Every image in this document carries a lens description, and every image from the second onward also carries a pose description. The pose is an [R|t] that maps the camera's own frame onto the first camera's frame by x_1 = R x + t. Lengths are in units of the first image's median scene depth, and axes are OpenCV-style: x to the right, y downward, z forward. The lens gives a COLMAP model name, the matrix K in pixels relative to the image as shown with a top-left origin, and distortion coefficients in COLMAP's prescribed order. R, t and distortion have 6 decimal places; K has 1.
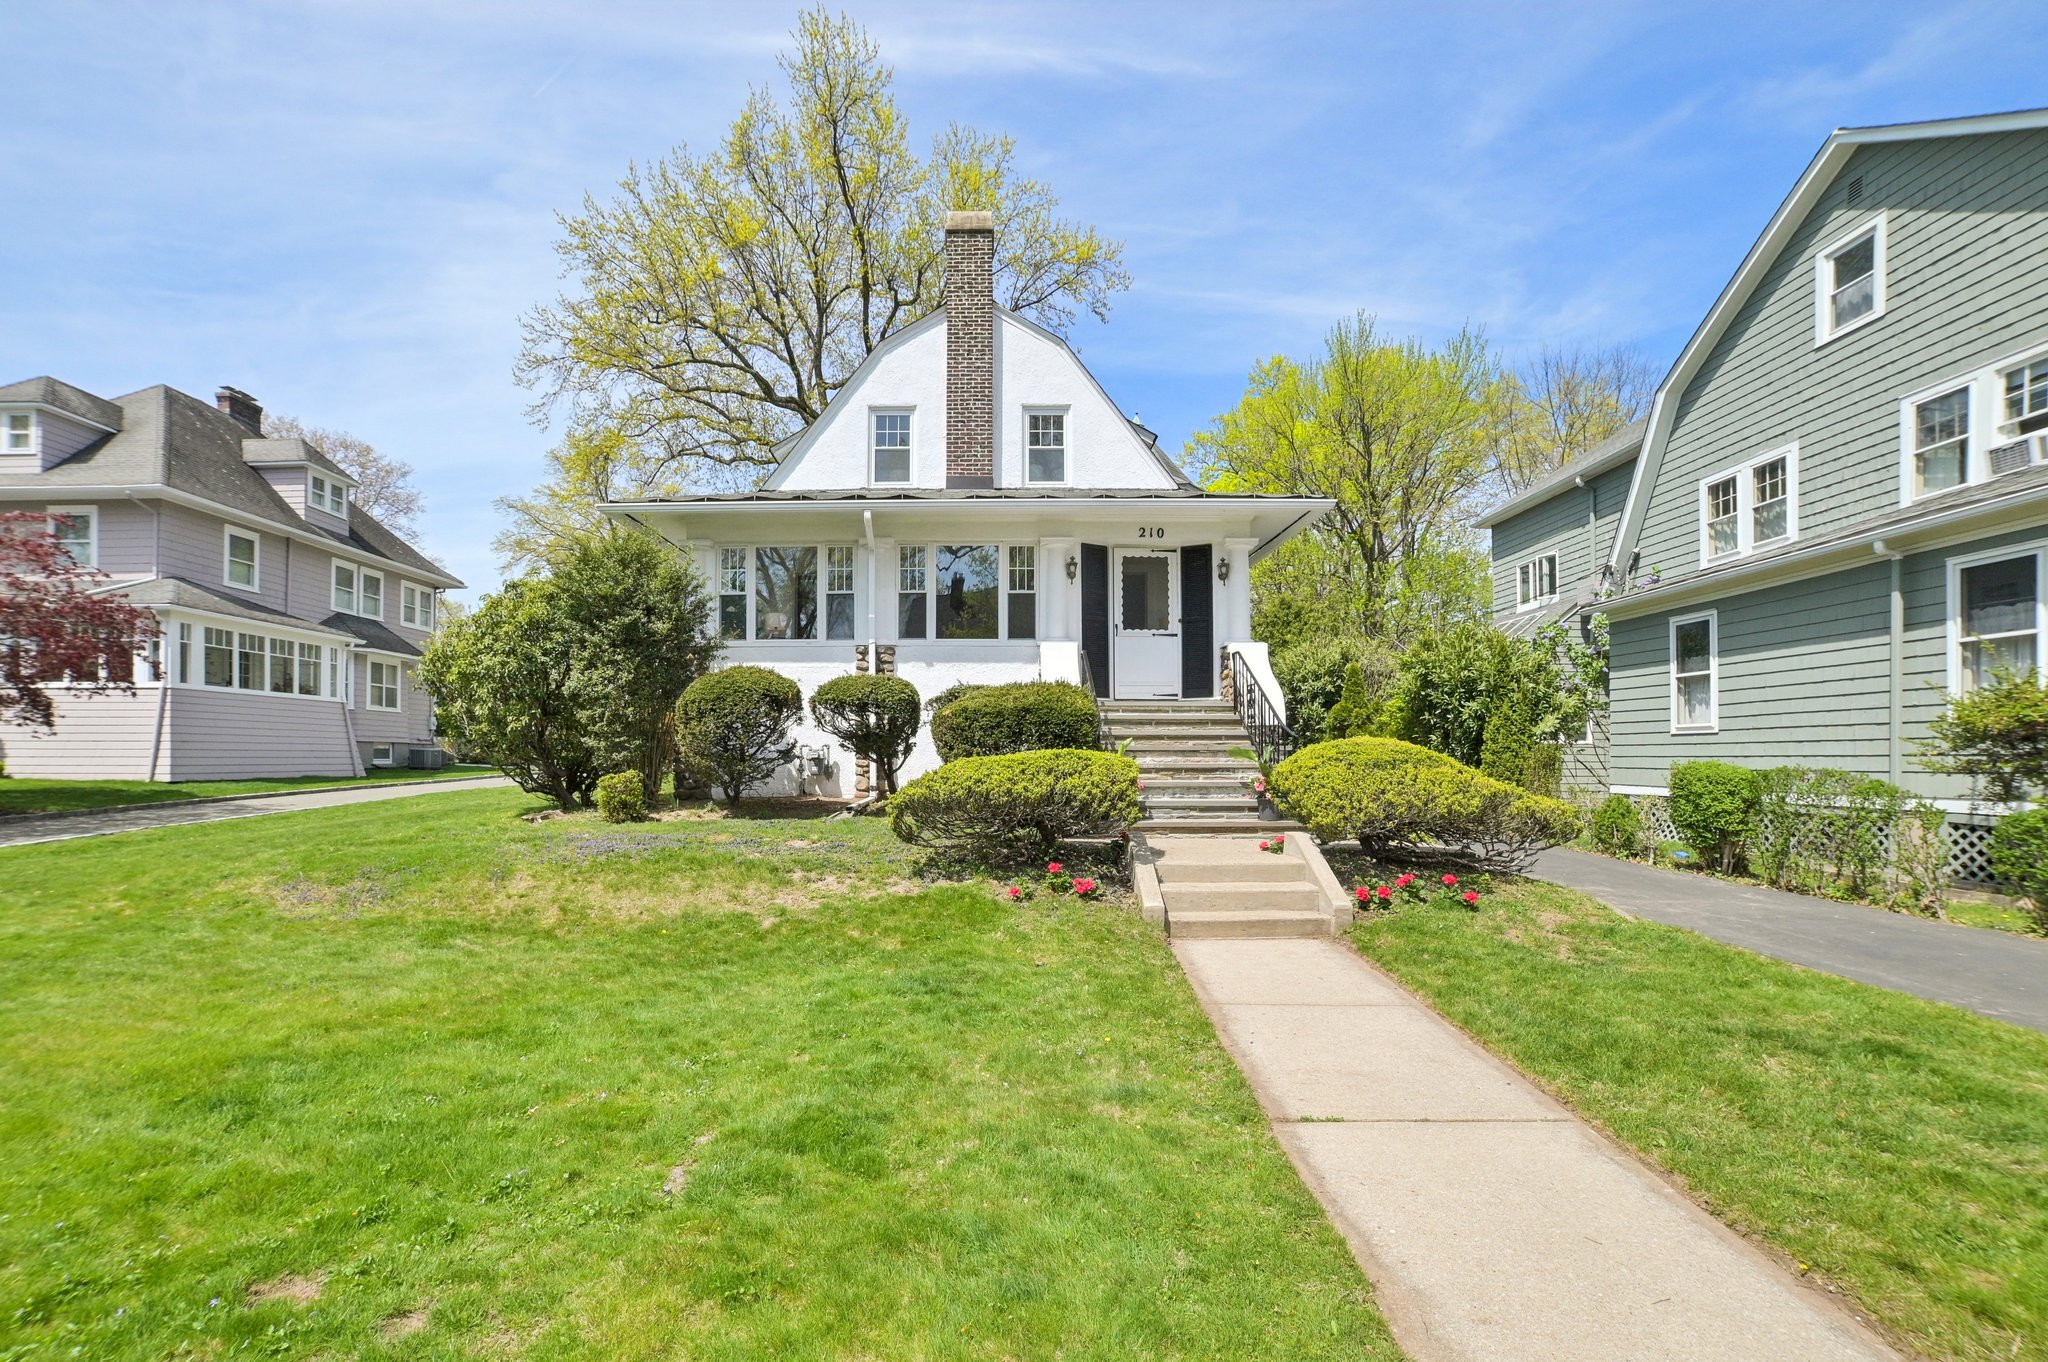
lens RADIAL K [[802.1, 0, 1020.2], [0, 802.1, 705.1], [0, 0, 1]] dist [-0.089262, 0.023887]
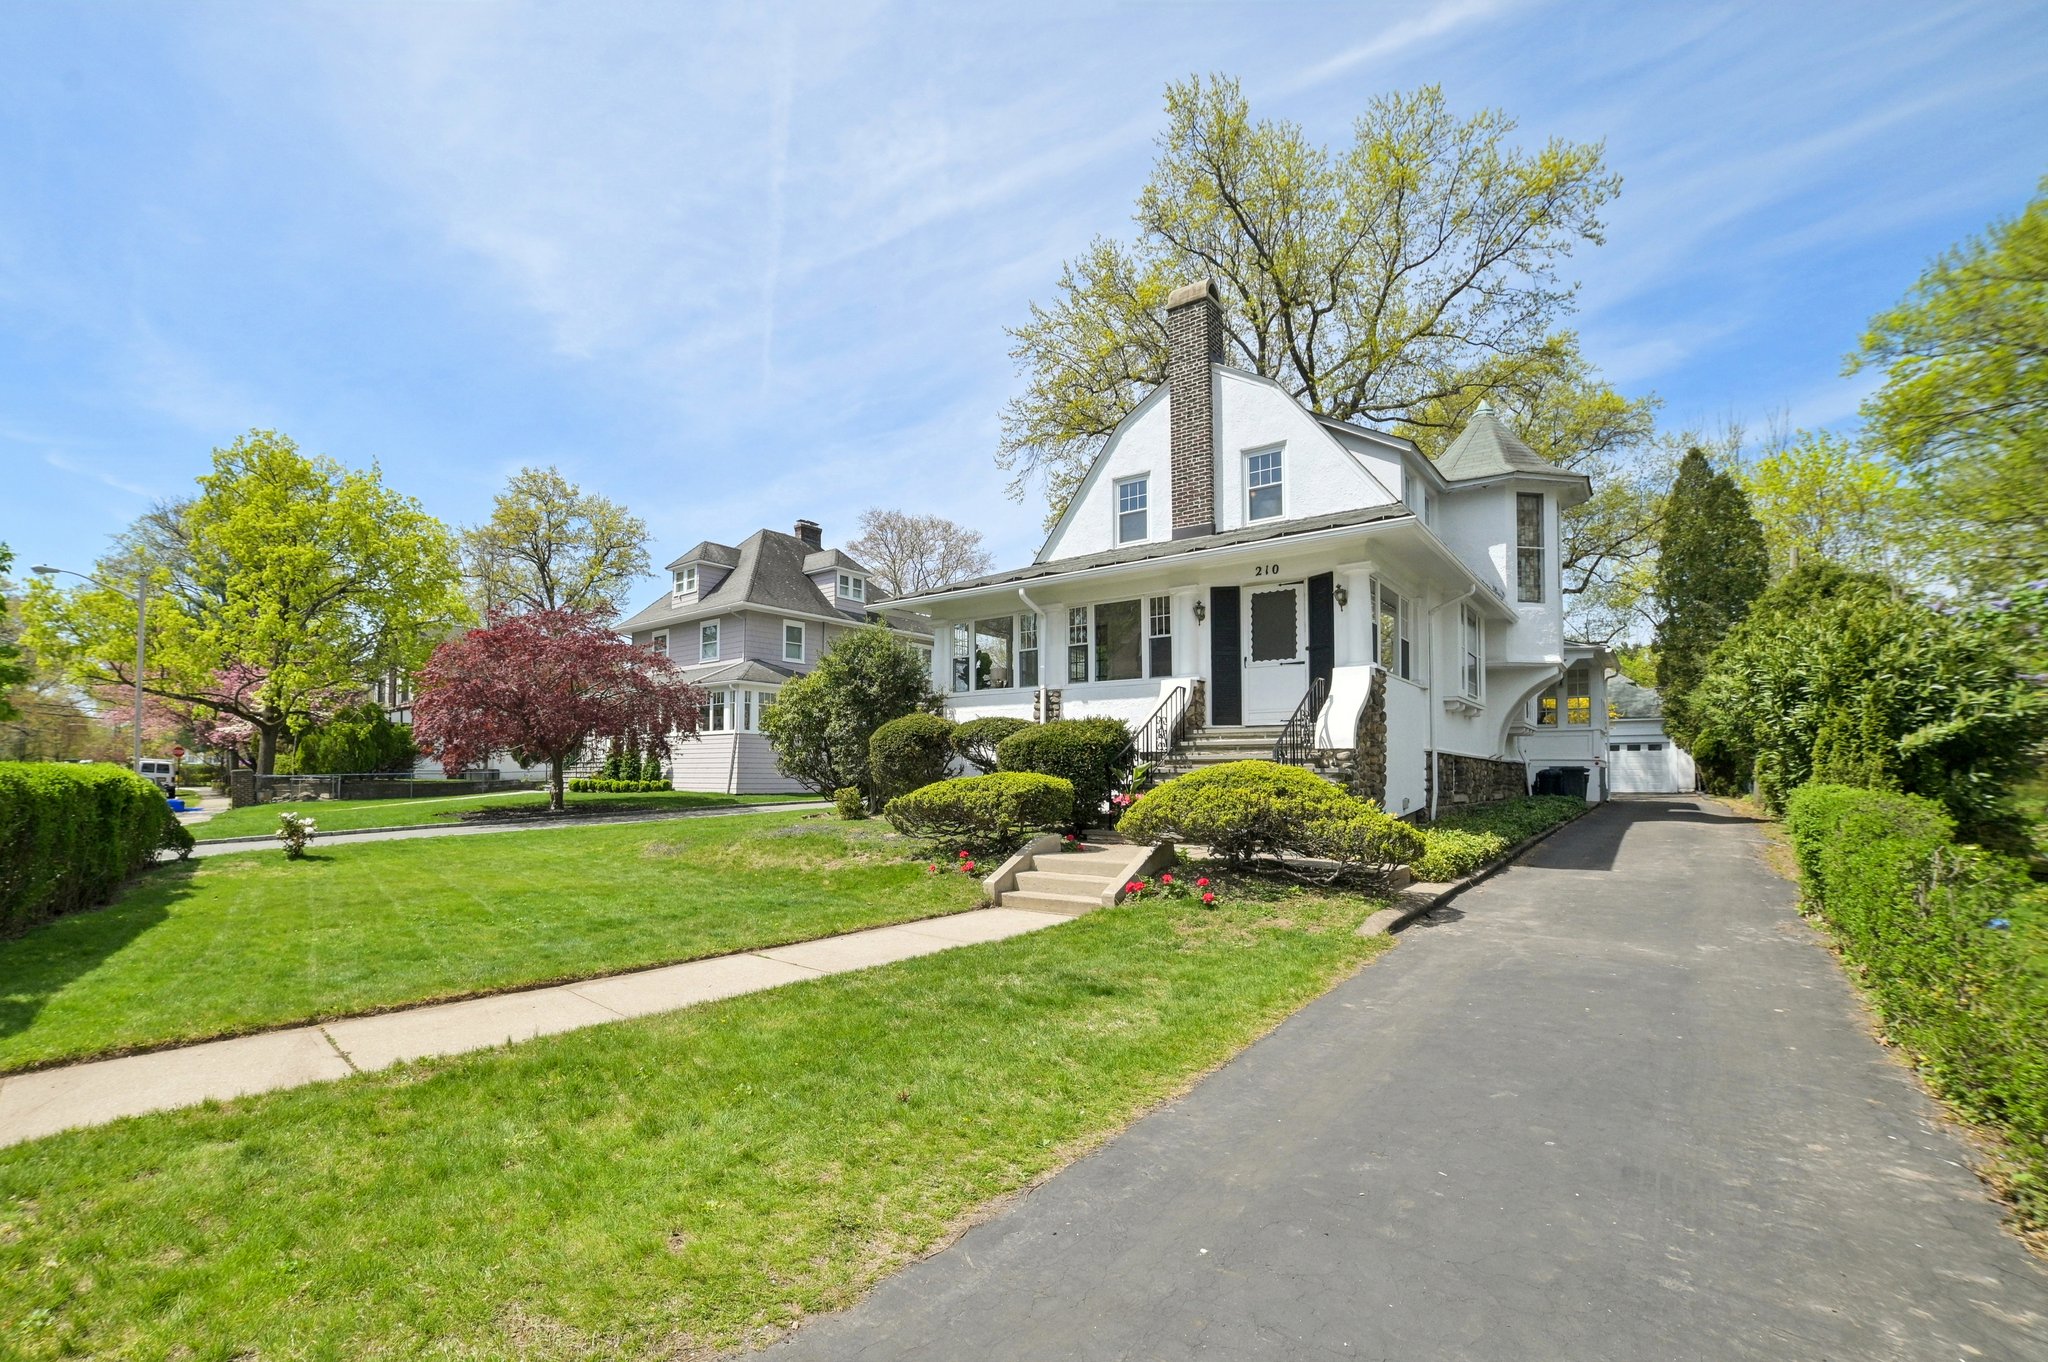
lens RADIAL K [[802.1, 0, 1020.2], [0, 802.1, 705.1], [0, 0, 1]] dist [-0.089262, 0.023887]
pose [[0.821201, -0.045802, -0.568797, 0.353536], [0.031688, 0.998896, -0.034686, -0.005607], [0.569758, 0.010460, 0.821746, -0.049496]]
